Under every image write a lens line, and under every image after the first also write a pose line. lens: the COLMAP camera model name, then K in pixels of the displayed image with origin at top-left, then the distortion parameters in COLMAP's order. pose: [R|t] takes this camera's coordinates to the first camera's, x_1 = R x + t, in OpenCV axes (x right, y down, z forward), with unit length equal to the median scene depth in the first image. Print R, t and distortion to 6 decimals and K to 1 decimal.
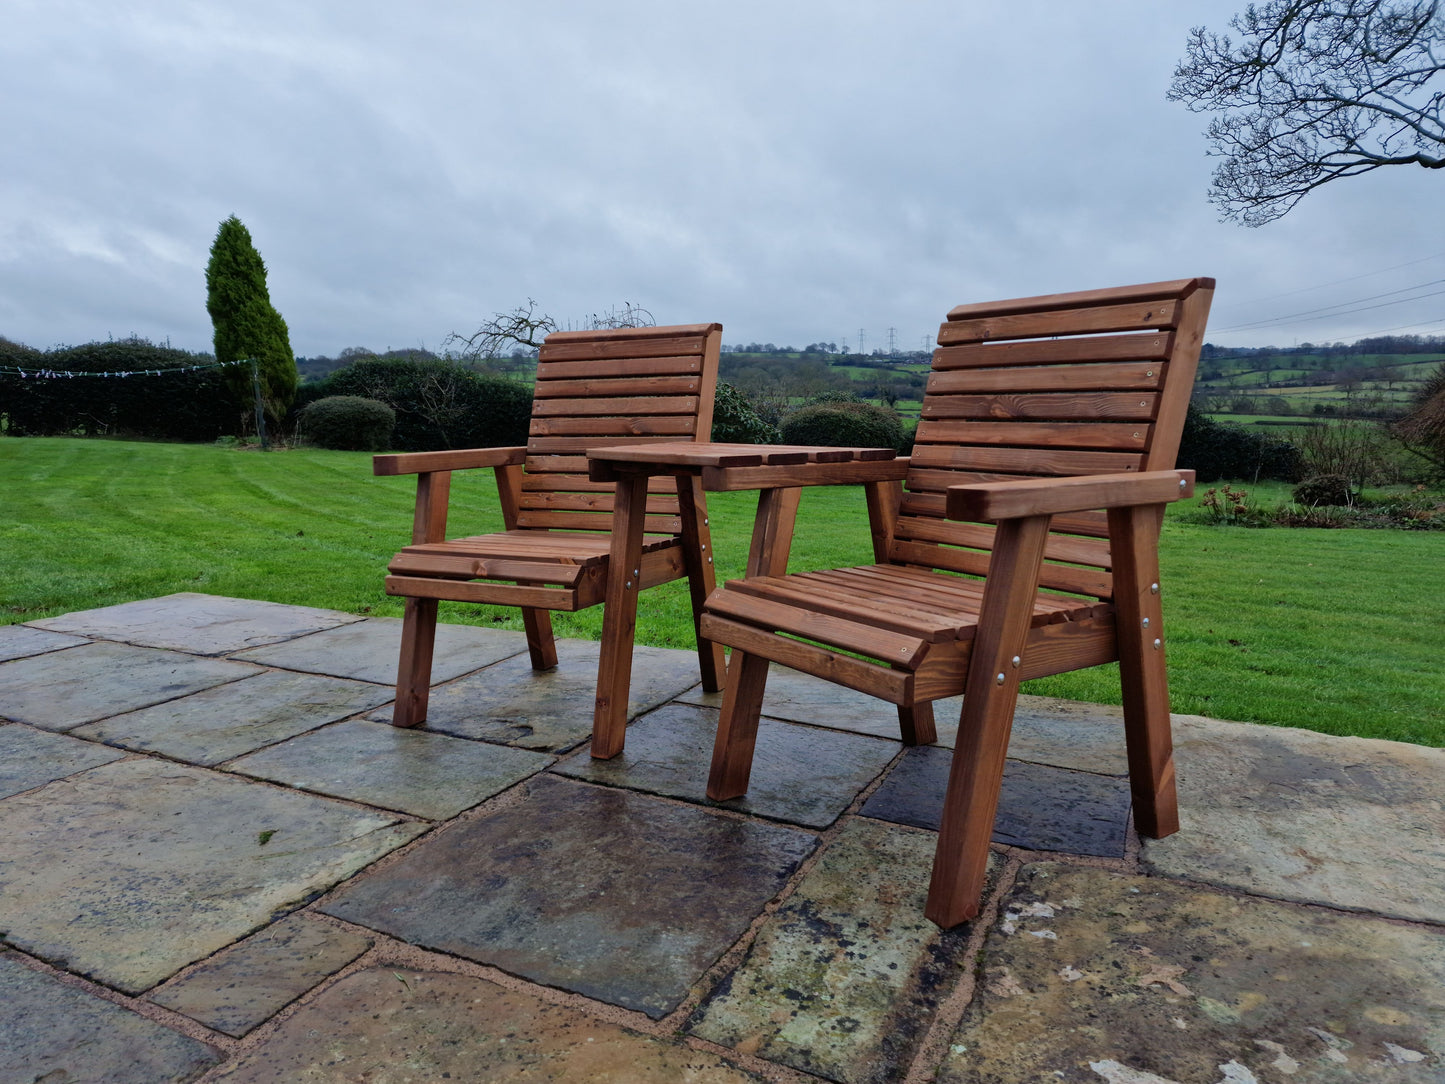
lens RADIAL K [[973.5, 0, 701.2], [0, 973.5, 554.1], [0, 0, 1]] dist [0.085469, -0.071621]
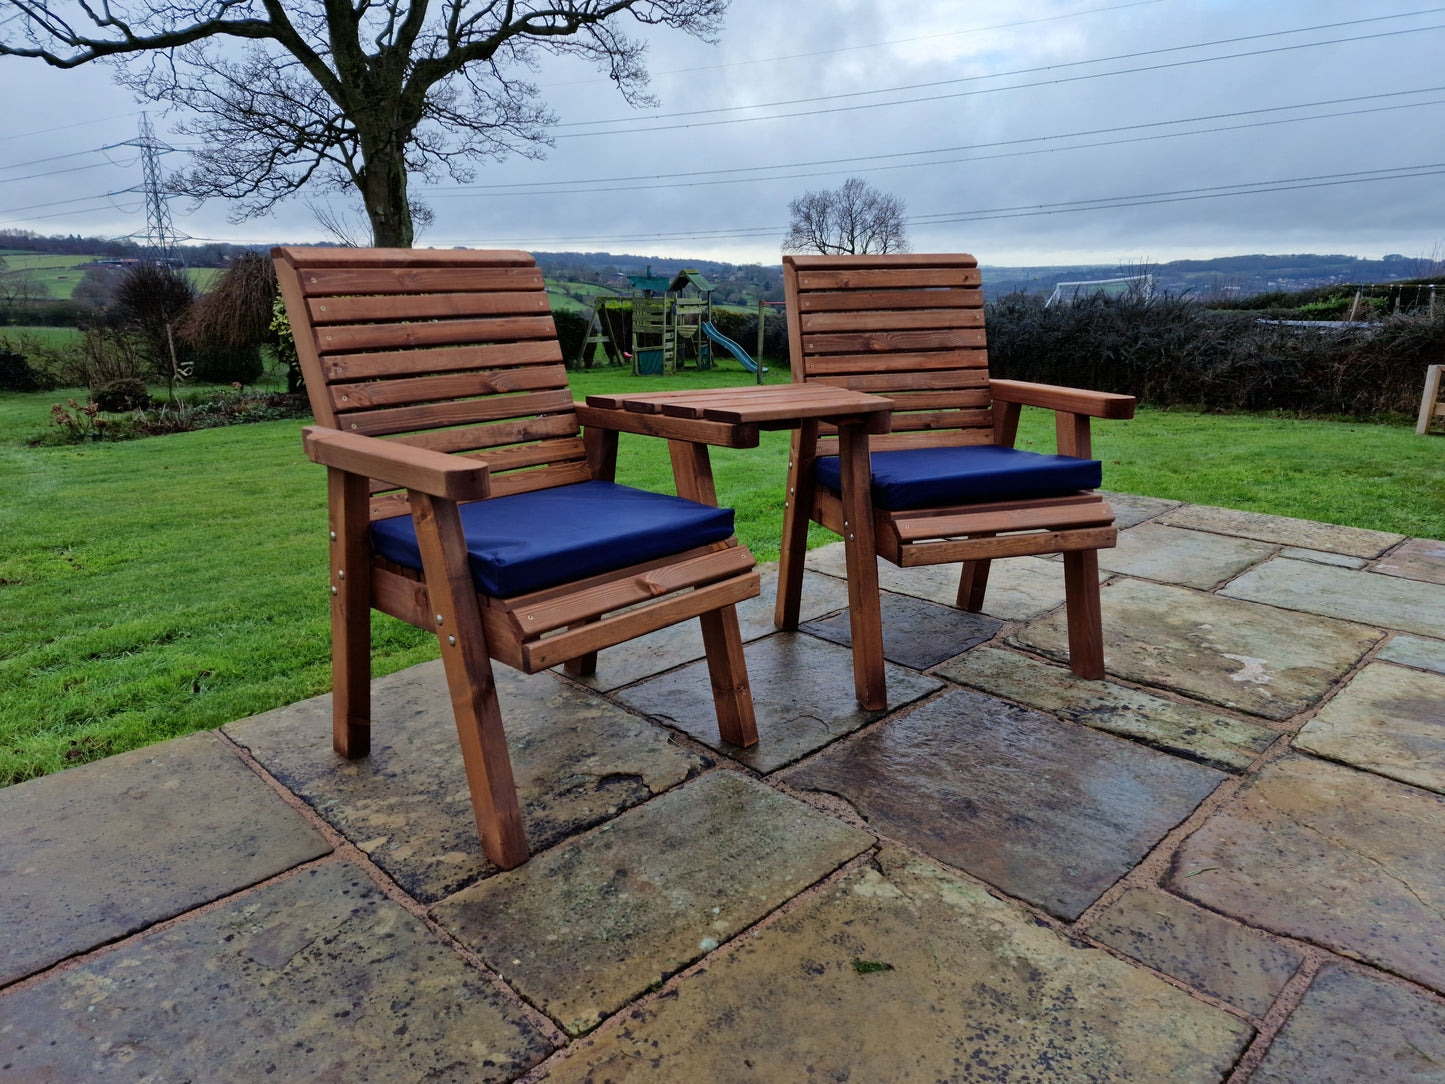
lens RADIAL K [[979.0, 0, 728.9], [0, 979.0, 537.7], [0, 0, 1]] dist [0.081873, -0.068196]
pose [[0.306517, -0.230373, 0.923567, -1.101692], [0.152737, 0.969602, 0.191165, -0.192649], [-0.939531, 0.082468, 0.332386, 0.829443]]
